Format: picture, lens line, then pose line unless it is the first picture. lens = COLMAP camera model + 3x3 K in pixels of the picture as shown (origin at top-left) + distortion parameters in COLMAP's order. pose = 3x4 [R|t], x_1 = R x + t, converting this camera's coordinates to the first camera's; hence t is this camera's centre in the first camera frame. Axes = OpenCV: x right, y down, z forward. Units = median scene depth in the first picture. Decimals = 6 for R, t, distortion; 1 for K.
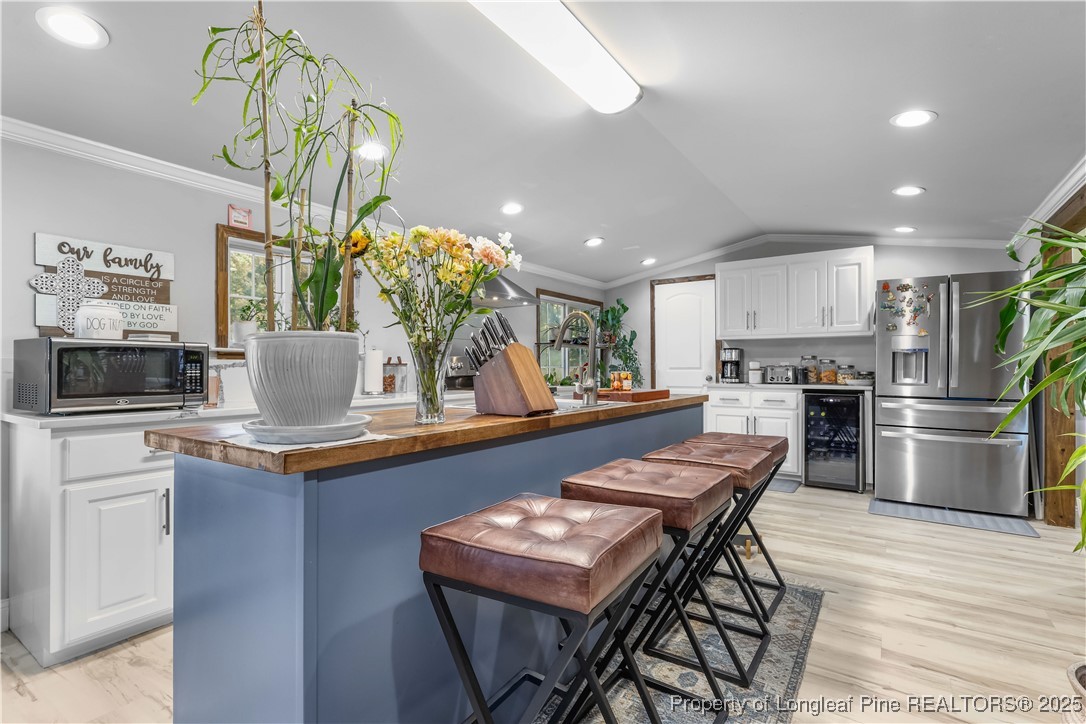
lens RADIAL K [[500.9, 0, 556.6], [0, 500.9, 363.6], [0, 0, 1]] dist [0.001642, -0.000138]
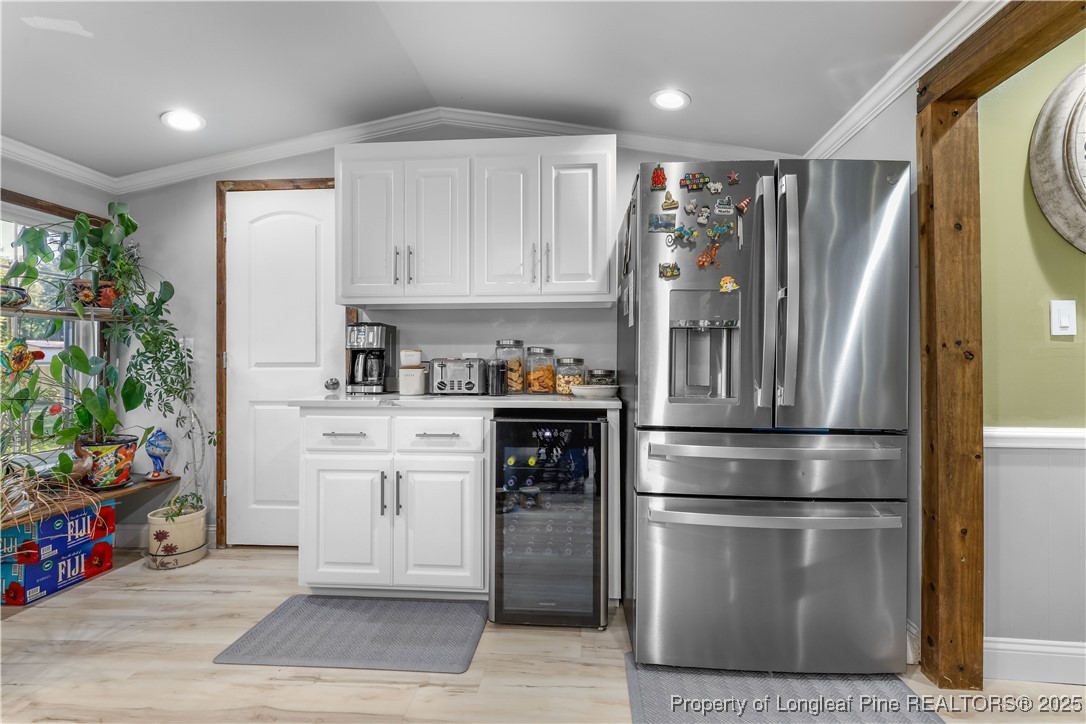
lens RADIAL K [[500.9, 0, 556.6], [0, 500.9, 363.6], [0, 0, 1]] dist [0.001642, -0.000138]
pose [[0.862520, 0.000244, 0.506024, 0.282467], [-0.004833, 0.999958, 0.007754, 0.004603], [-0.506000, -0.009134, 0.862485, 0.525130]]
